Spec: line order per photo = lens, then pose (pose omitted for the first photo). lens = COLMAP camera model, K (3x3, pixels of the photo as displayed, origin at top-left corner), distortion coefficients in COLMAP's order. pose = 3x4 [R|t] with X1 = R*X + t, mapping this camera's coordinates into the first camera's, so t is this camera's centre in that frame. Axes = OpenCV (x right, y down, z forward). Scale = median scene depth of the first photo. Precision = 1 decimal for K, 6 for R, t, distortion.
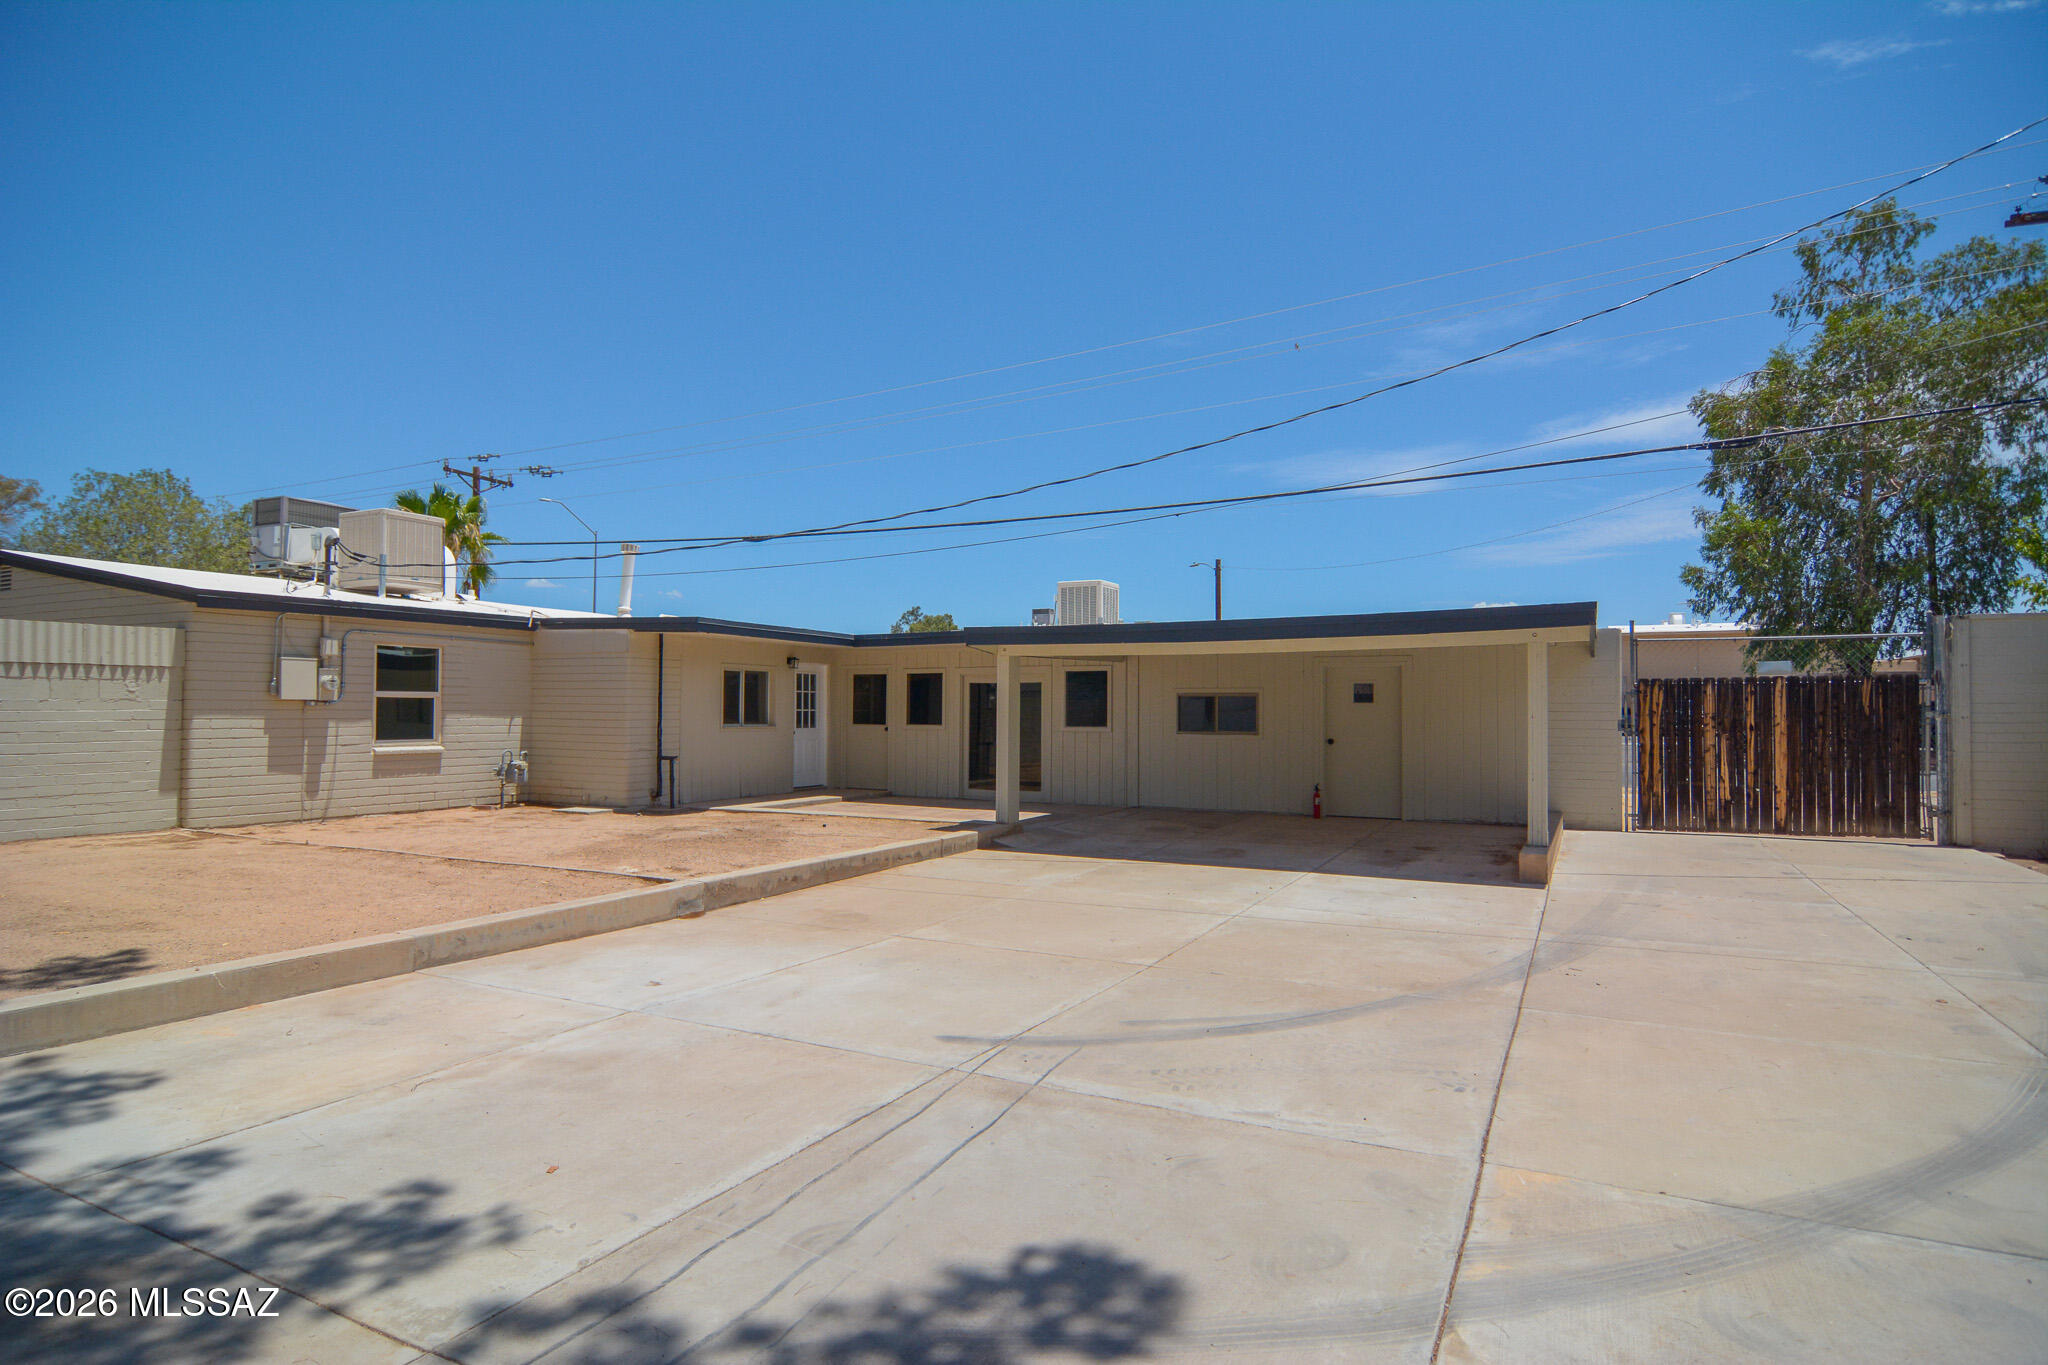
lens RADIAL K [[1100.5, 0, 1020.1], [0, 1100.5, 685.1], [0, 0, 1]] dist [-0.008564, -0.009937]
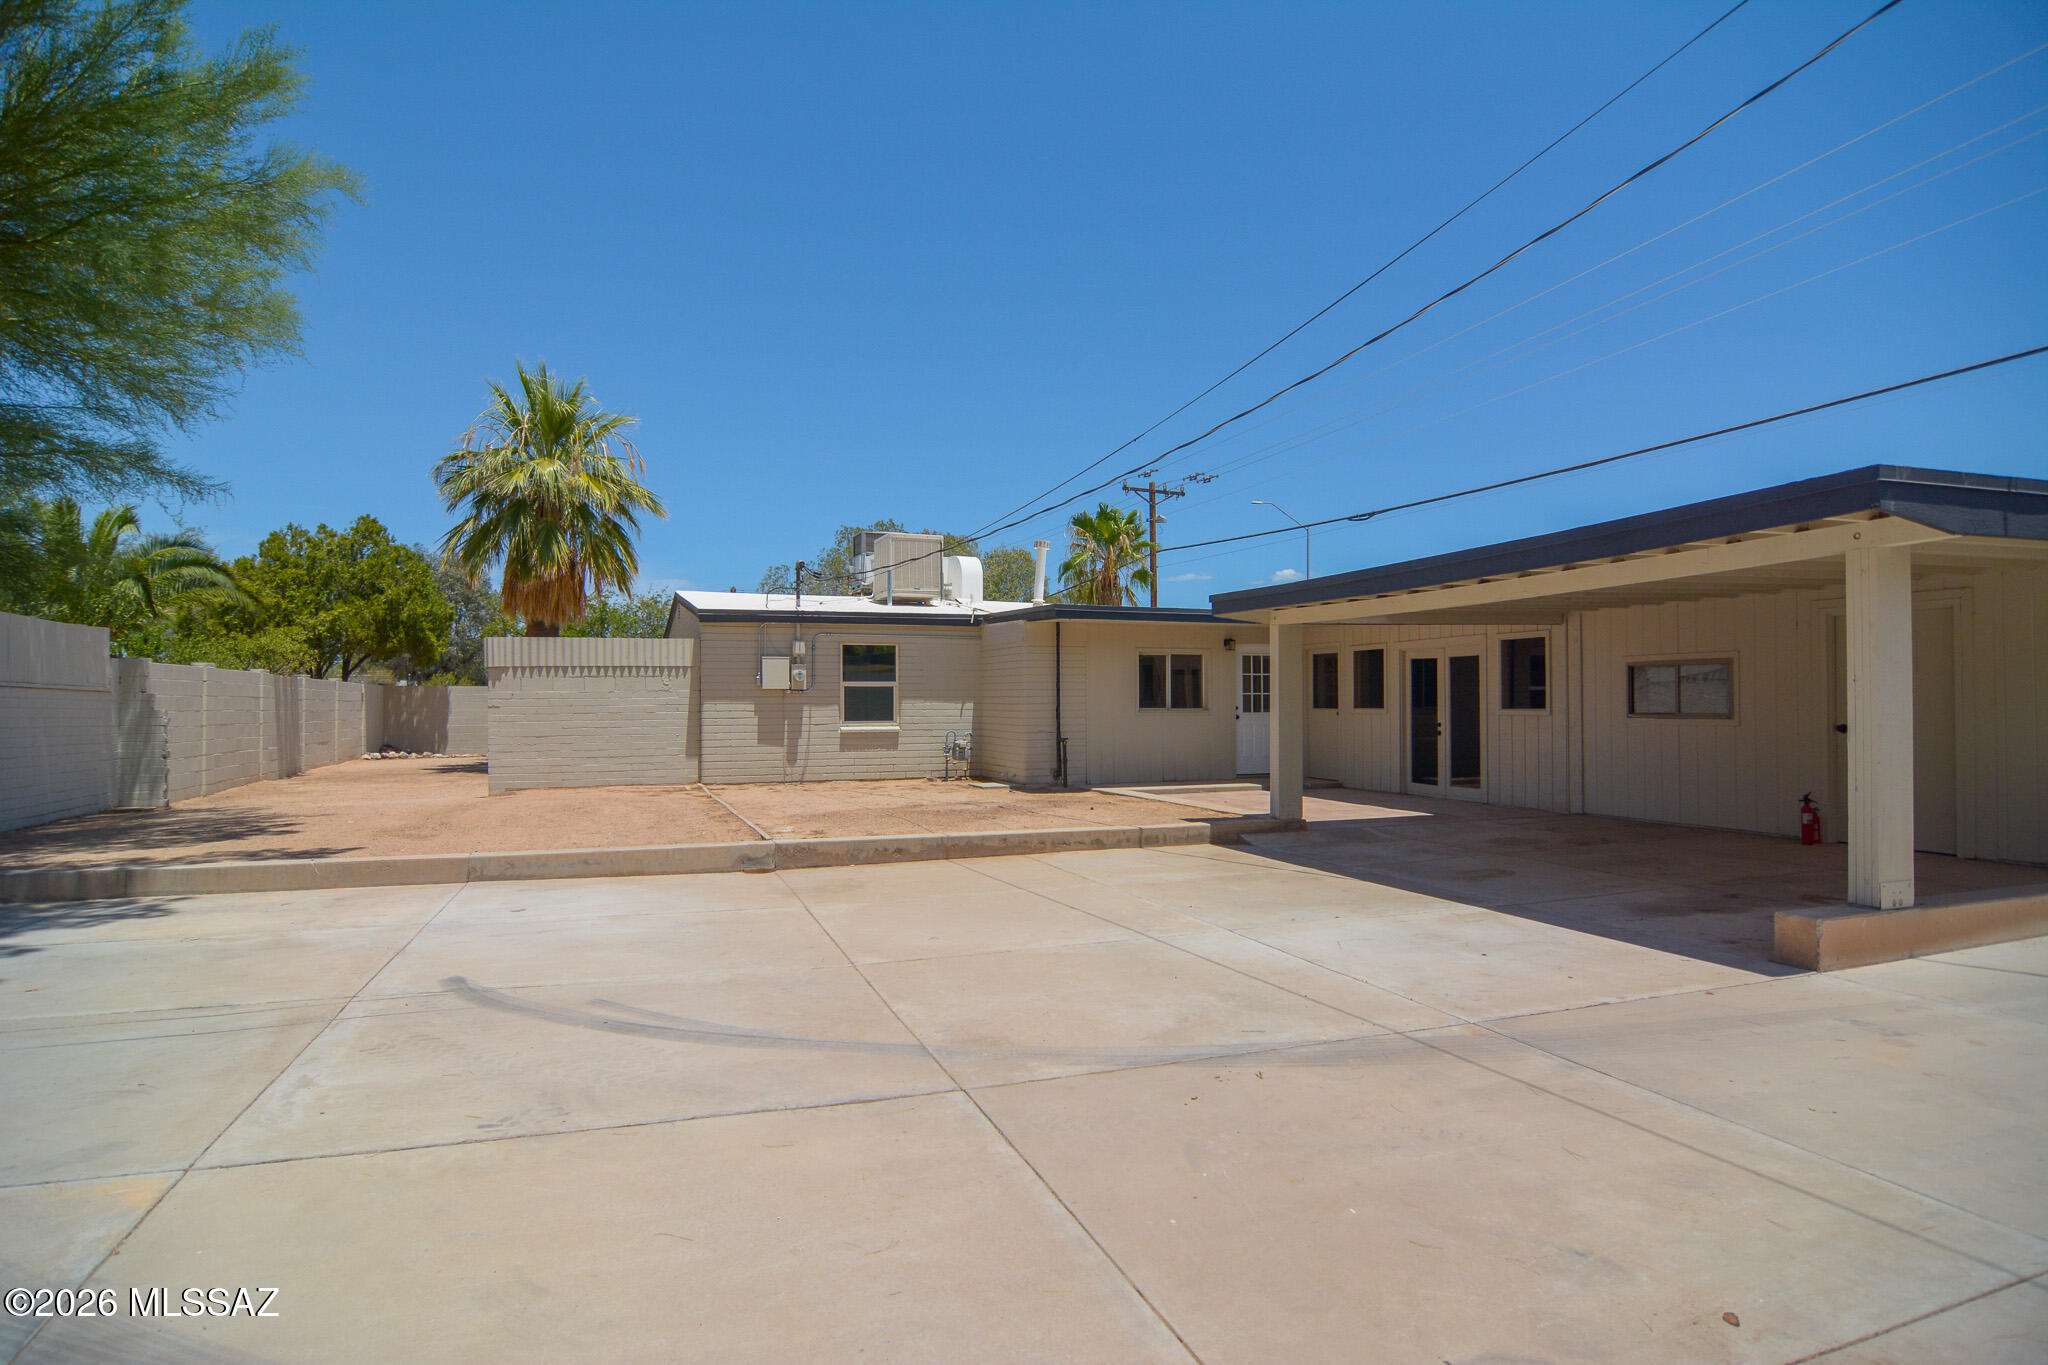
lens RADIAL K [[1100.5, 0, 1024.1], [0, 1100.5, 685.5], [0, 0, 1]] dist [-0.008564, -0.009937]
pose [[0.732740, -0.018983, -0.680244, 0.418823], [0.023488, 0.999721, -0.002598, 0.018201], [0.680104, -0.014074, 0.732981, 0.227978]]
